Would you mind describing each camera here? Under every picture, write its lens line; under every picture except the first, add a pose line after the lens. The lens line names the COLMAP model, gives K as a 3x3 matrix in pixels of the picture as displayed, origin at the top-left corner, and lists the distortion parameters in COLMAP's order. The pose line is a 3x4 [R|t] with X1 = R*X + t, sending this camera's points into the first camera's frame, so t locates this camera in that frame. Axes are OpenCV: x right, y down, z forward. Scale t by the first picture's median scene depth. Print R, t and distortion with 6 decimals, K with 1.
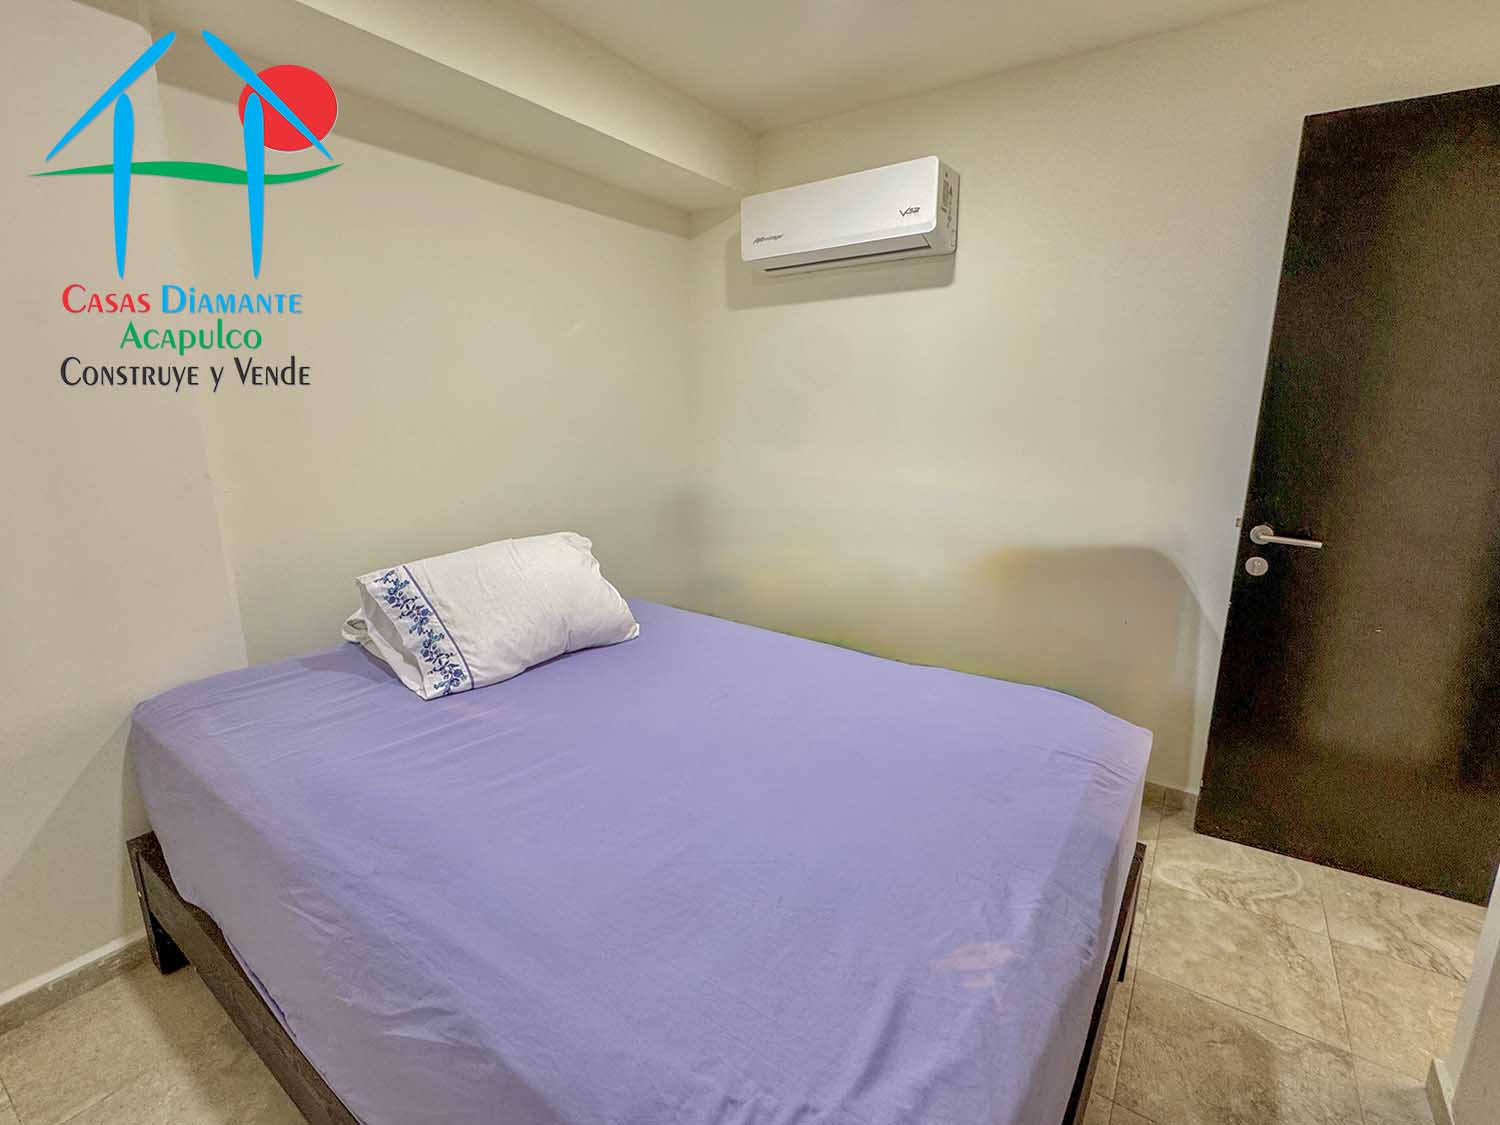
lens RADIAL K [[711.7, 0, 750.0], [0, 711.7, 562.5], [0, 0, 1]] dist [0.012150, 0.000294]
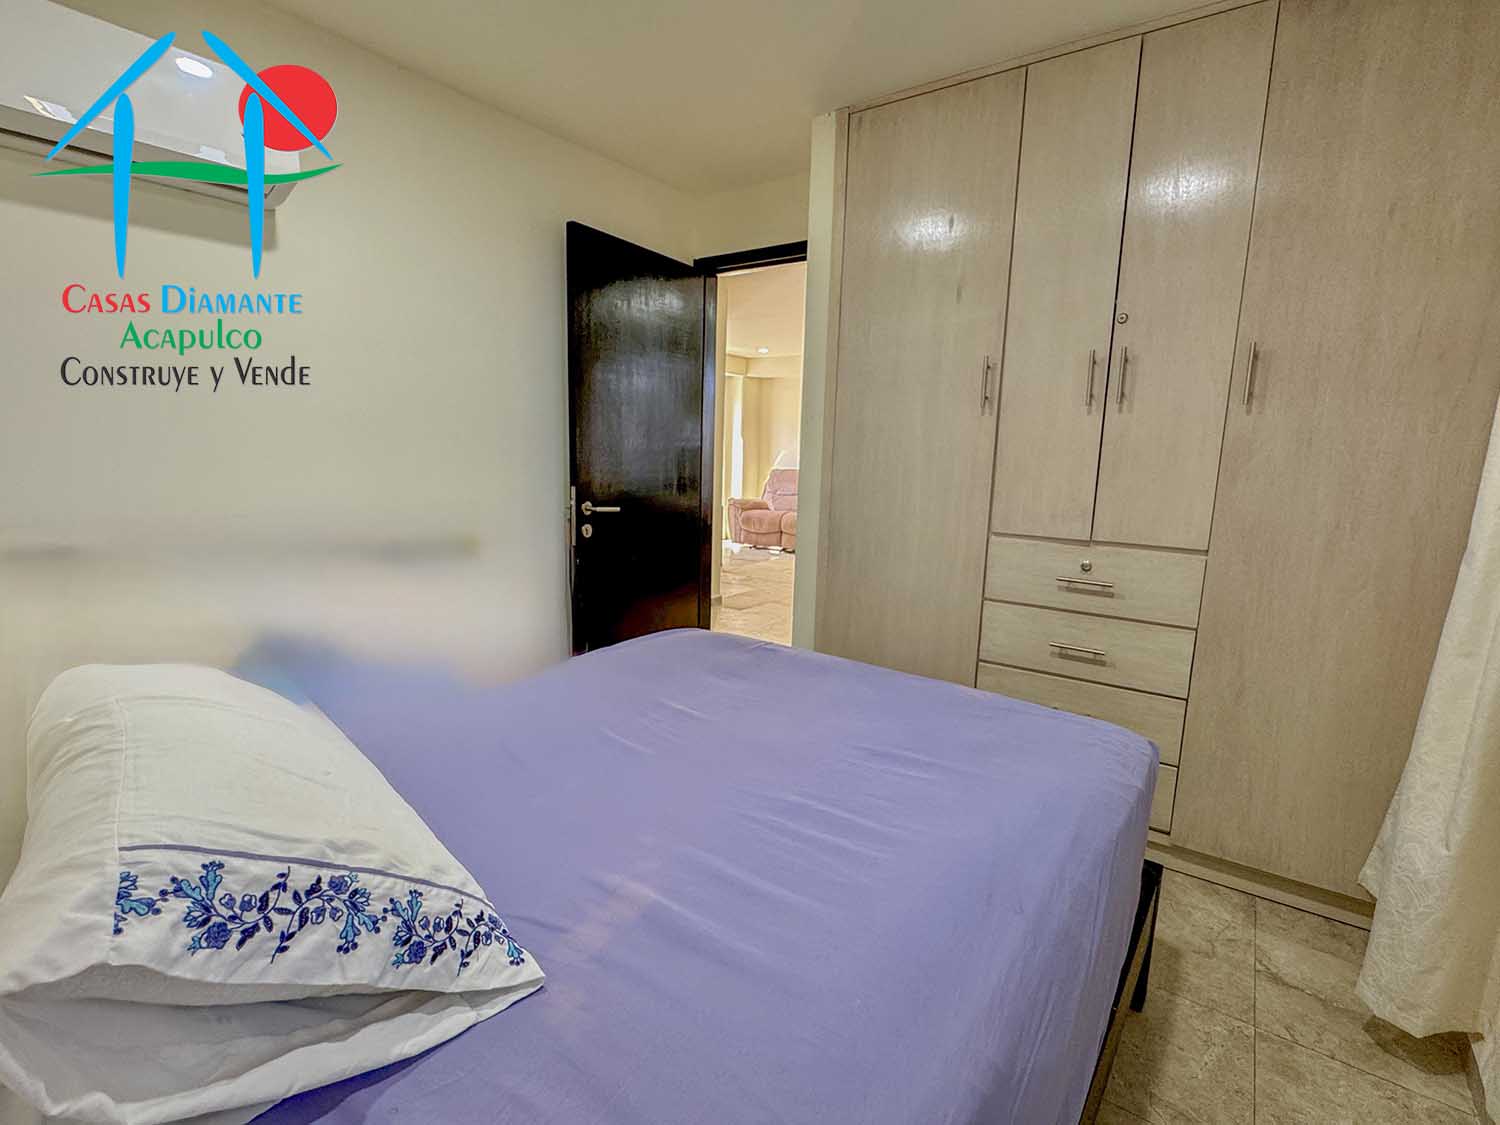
lens RADIAL K [[711.7, 0, 750.0], [0, 711.7, 562.5], [0, 0, 1]] dist [0.012150, 0.000294]
pose [[0.006160, -0.167854, 0.985793, -0.788858], [0.189090, 0.968222, 0.163680, -0.116935], [-0.981940, 0.185396, 0.037703, 0.721732]]
